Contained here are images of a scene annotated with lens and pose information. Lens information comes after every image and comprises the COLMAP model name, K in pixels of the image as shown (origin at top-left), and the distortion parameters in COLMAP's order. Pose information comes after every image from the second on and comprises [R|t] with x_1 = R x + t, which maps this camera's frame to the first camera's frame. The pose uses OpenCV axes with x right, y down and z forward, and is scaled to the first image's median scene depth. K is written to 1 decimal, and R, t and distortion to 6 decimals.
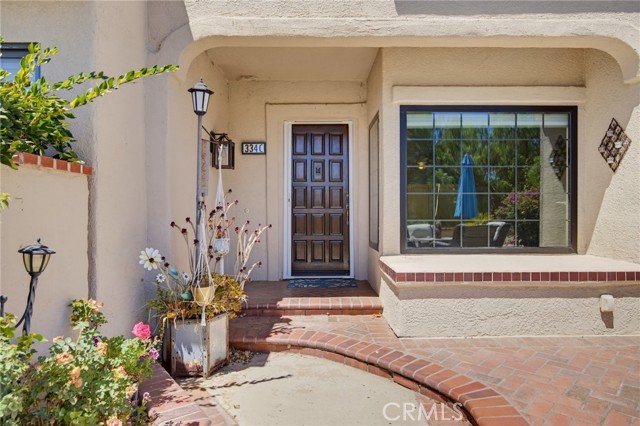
lens RADIAL K [[393.2, 0, 325.1], [0, 393.2, 214.8], [0, 0, 1]] dist [-0.003280, -0.001539]
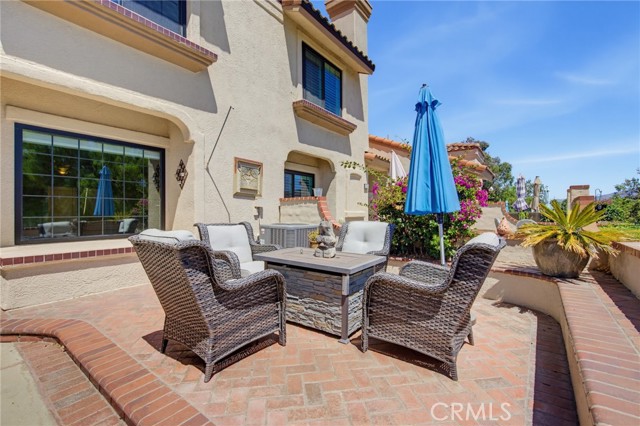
lens RADIAL K [[288.5, 0, 318.8], [0, 288.5, 210.7], [0, 0, 1]] dist [-0.002293, 0.000368]
pose [[0.589334, 0.005212, 0.807873, 0.027360], [0.005104, 0.999935, -0.010174, 0.008080], [-0.807873, 0.010120, 0.589269, -0.281462]]
